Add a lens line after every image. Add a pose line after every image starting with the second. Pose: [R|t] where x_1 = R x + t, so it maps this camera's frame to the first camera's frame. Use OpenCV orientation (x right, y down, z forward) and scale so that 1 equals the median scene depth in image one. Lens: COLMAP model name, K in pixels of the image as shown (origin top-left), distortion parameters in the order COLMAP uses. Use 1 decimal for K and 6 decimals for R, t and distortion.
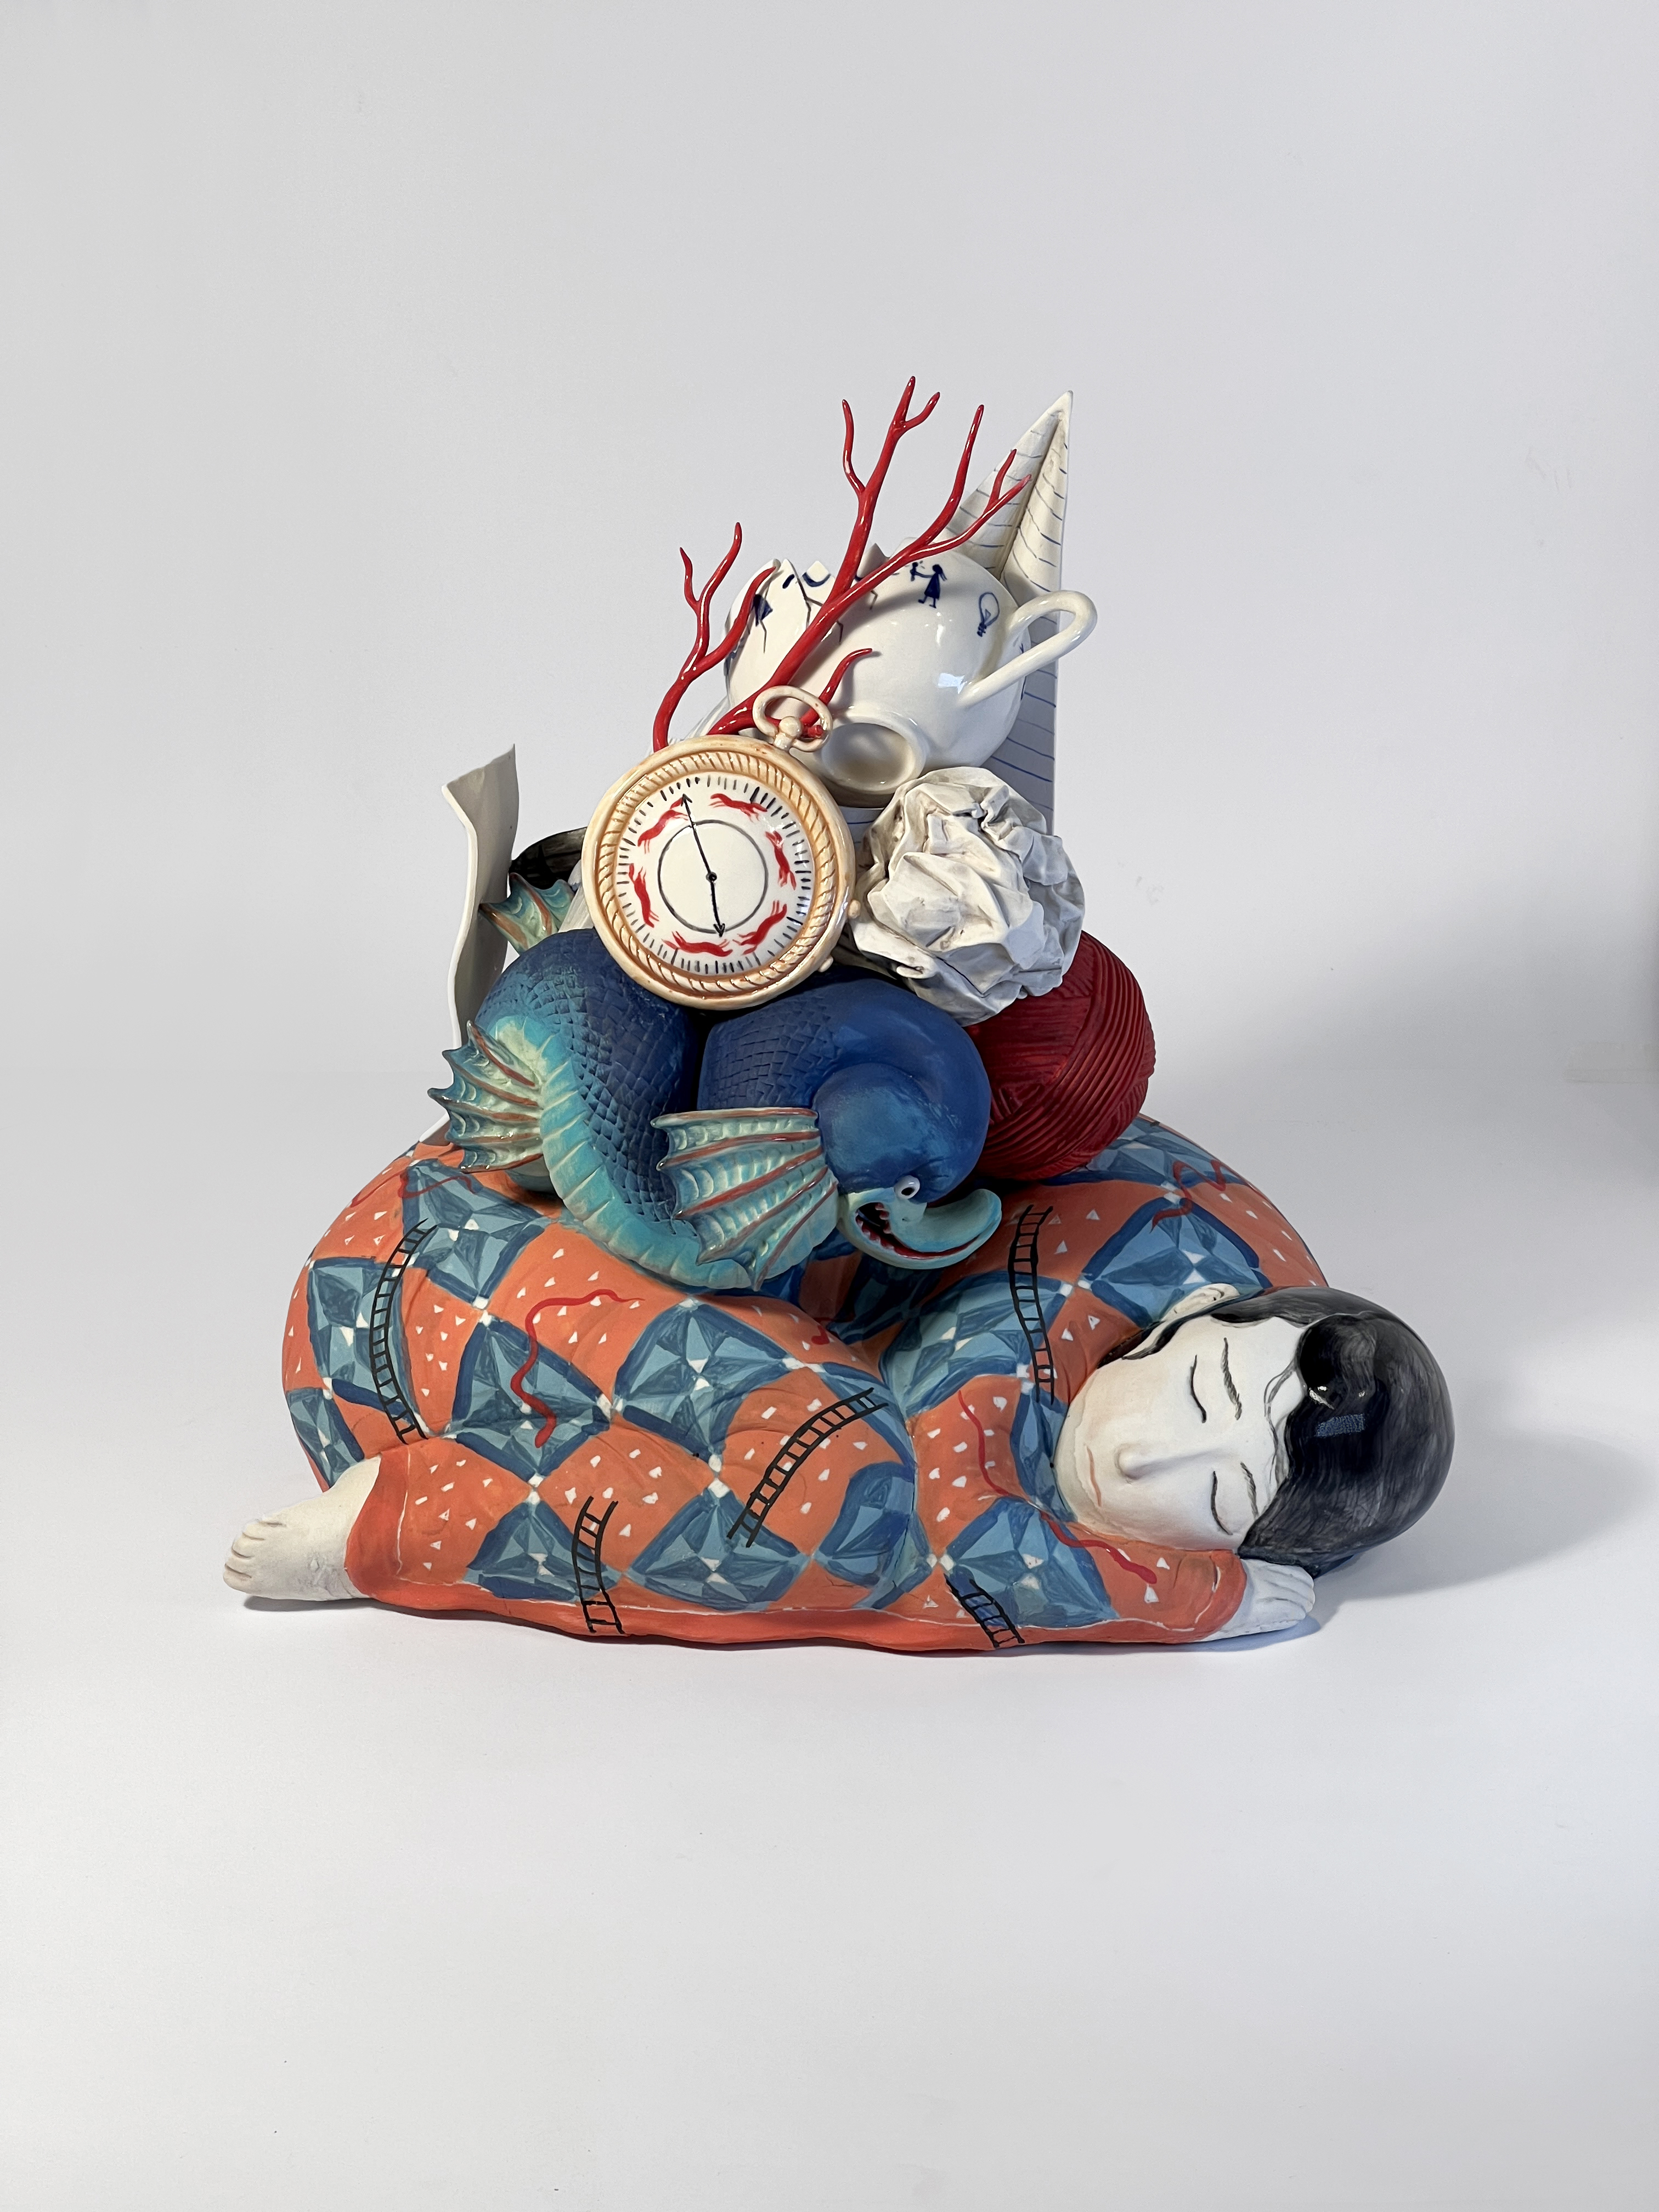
lens RADIAL K [[5255.4, 0, 829.5], [0, 5255.4, 1106.0], [0, 0, 1]] dist [-0.576879, 0.448123]
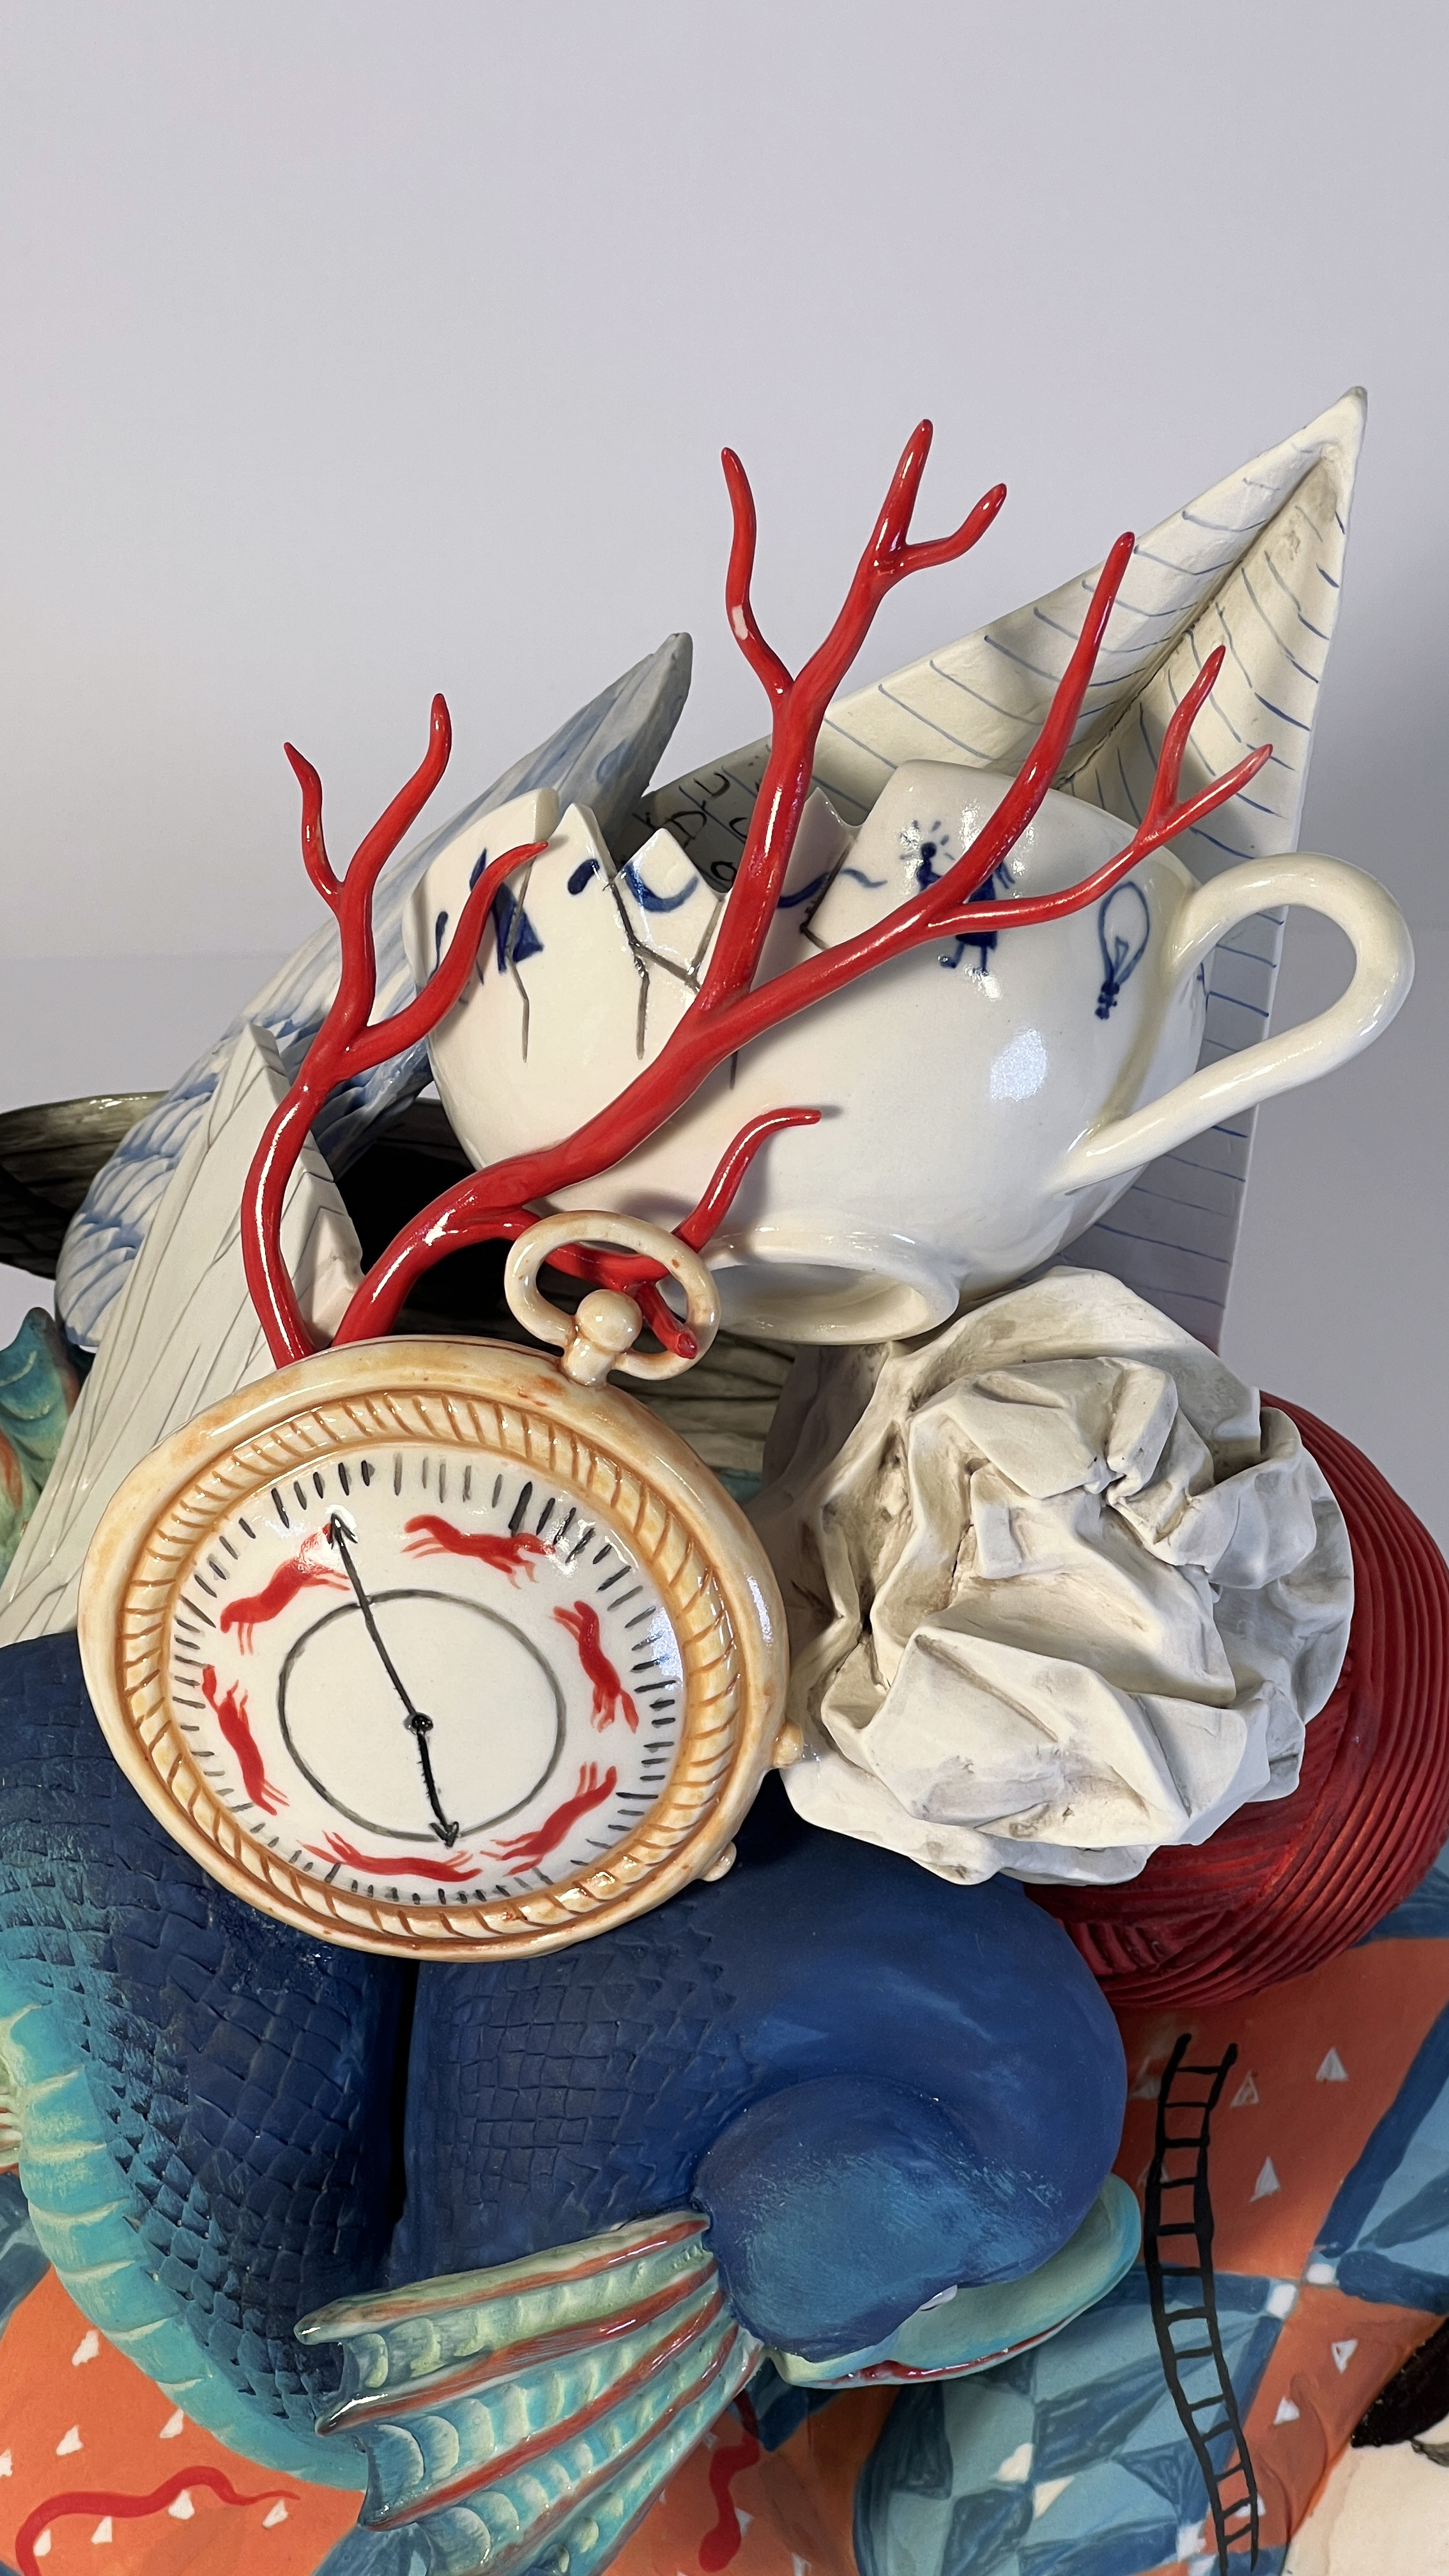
lens RADIAL K [[6004.3, 0, 724.5], [0, 6004.3, 1288.0], [0, 0, 1]] dist [-0.219993, 6.376013]
pose [[0.998935, -0.038600, 0.025294, -0.009896], [0.026001, 0.923560, 0.382571, -0.238786], [-0.038127, -0.381506, 0.923580, 0.601320]]
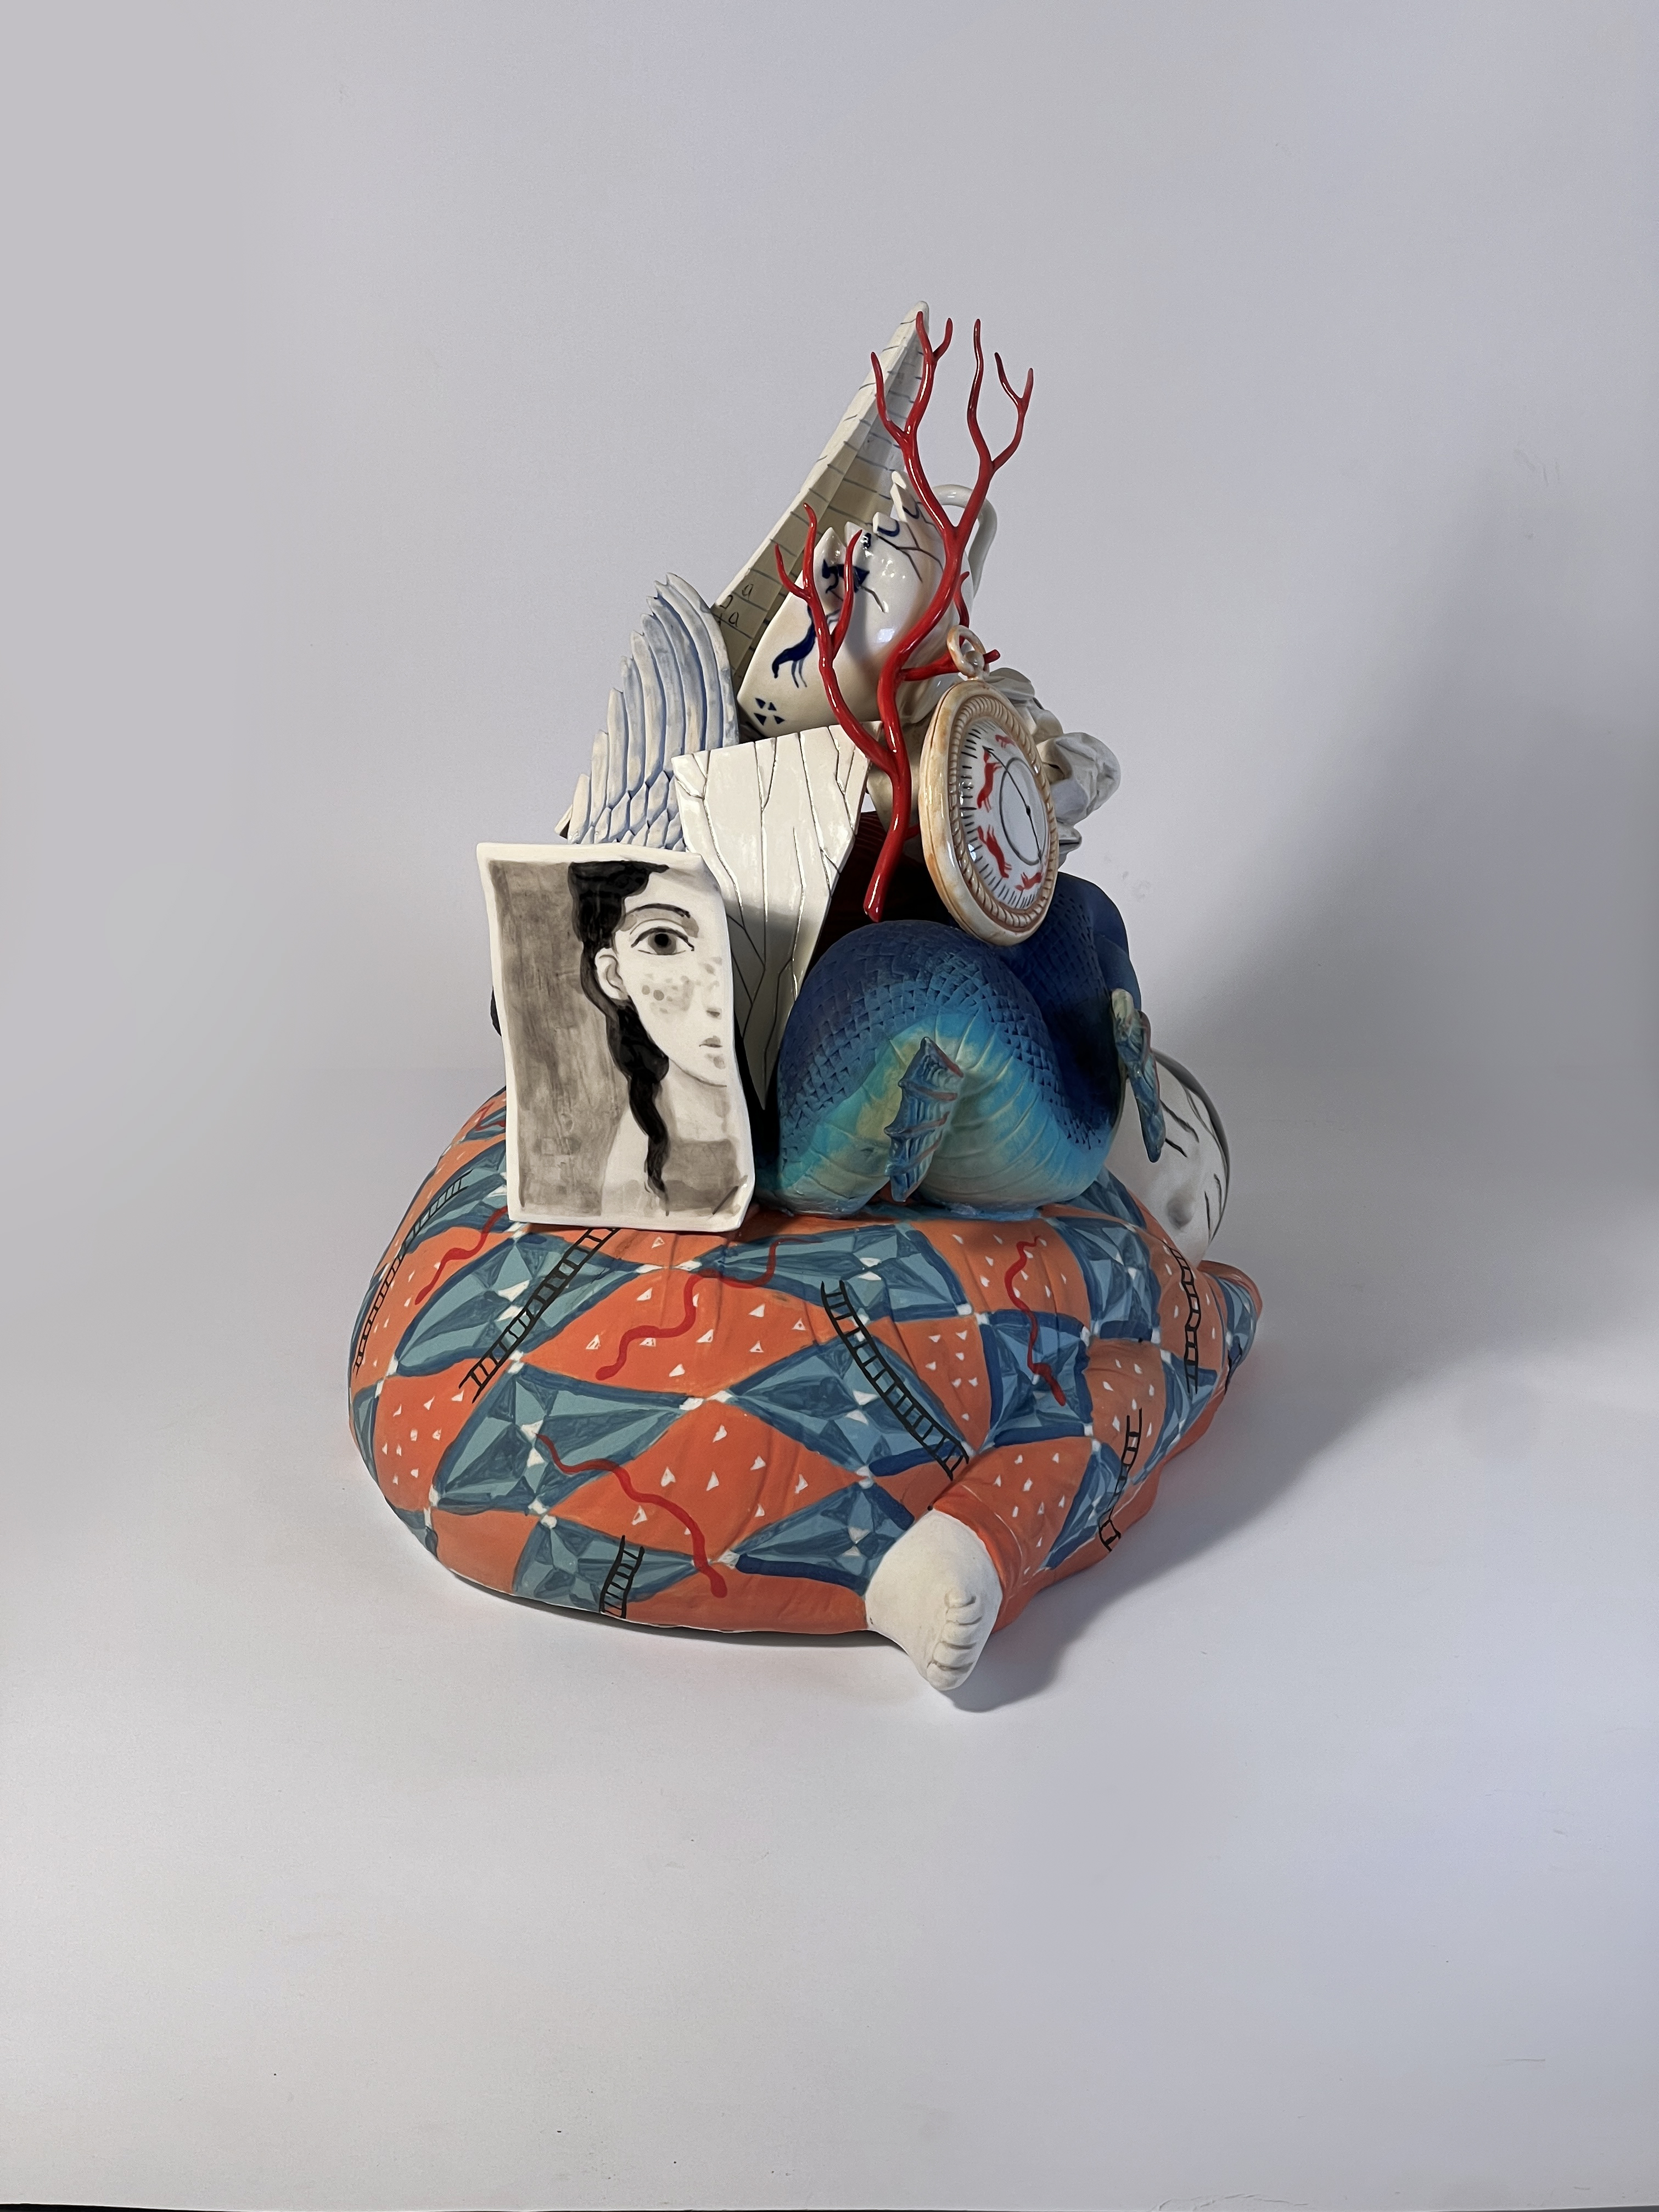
lens RADIAL K [[5255.1, 0, 829.5], [0, 5255.1, 1106.0], [0, 0, 1]] dist [-0.576879, 0.448123]
pose [[0.296207, -0.348395, 0.889316, -0.965270], [0.338648, 0.908918, 0.243280, -0.253223], [-0.893073, 0.229104, 0.387211, 0.644092]]
